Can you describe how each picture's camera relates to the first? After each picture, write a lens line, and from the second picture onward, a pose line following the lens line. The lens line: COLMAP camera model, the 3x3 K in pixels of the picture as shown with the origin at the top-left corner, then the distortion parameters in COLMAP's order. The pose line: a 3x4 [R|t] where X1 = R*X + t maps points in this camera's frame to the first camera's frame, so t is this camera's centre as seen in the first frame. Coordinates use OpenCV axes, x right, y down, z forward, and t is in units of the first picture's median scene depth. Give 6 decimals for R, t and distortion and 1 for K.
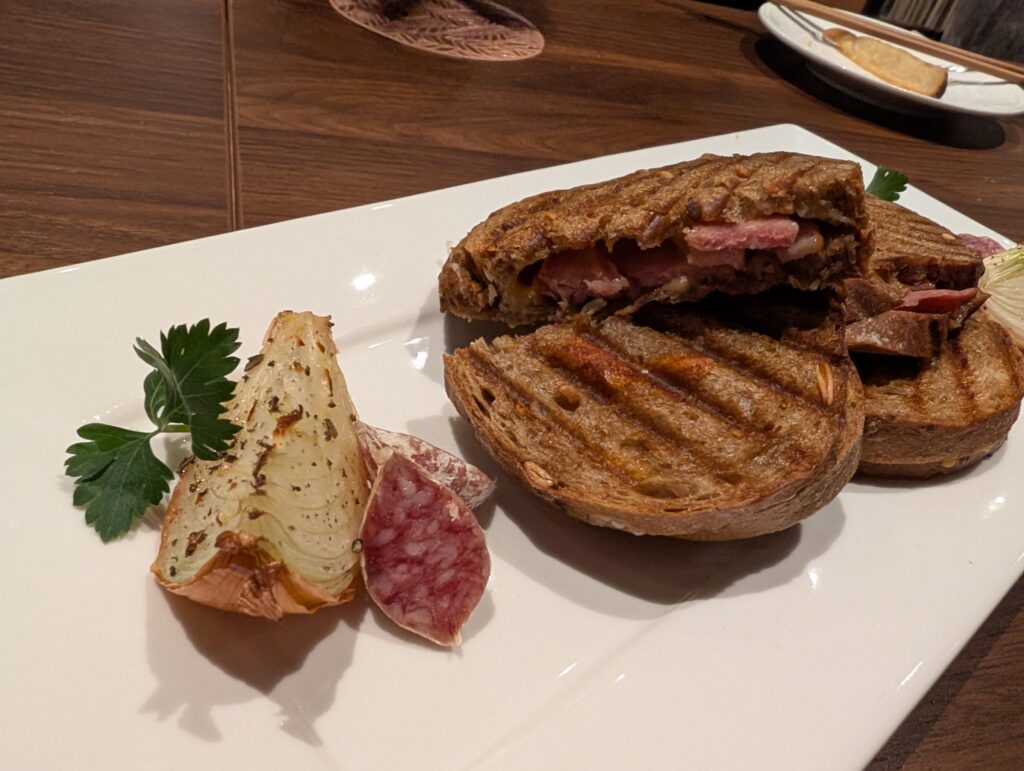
lens RADIAL K [[752.6, 0, 428.8], [0, 752.6, 385.7], [0, 0, 1]] dist [0.034576, -0.009295]
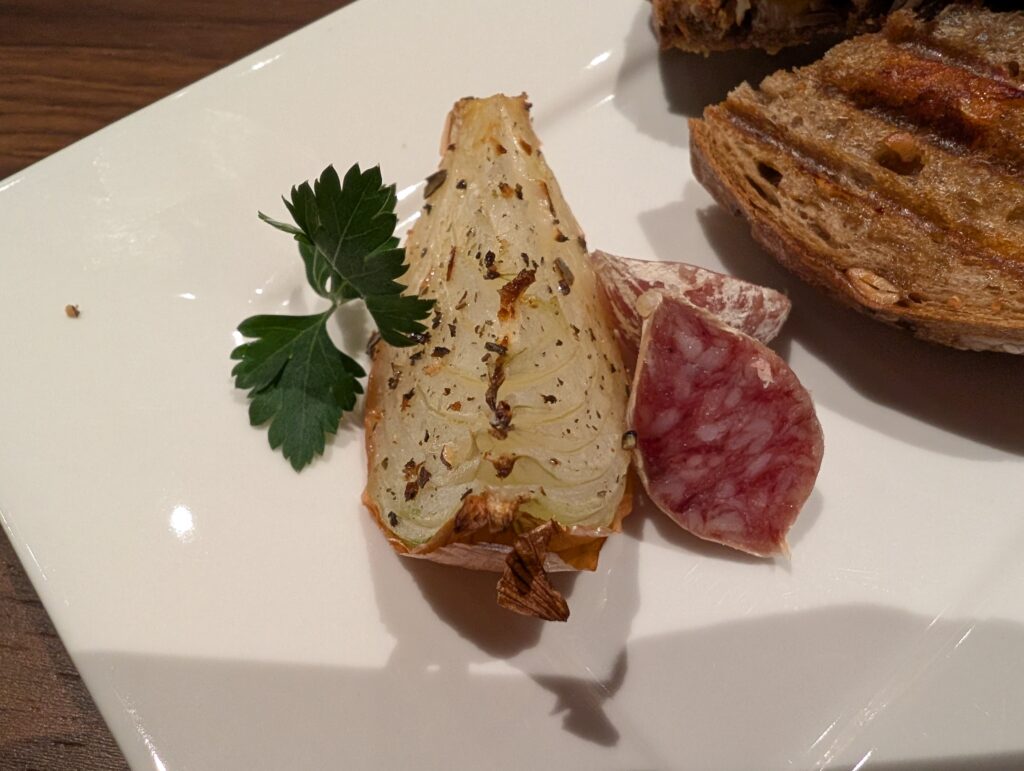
lens RADIAL K [[752.6, 0, 428.8], [0, 752.6, 385.7], [0, 0, 1]] dist [0.034576, -0.009295]
pose [[0.966827, -0.096101, -0.236666, -0.097357], [0.163042, 0.945411, 0.282162, -0.062035], [0.196630, -0.311388, 0.929717, 0.300749]]
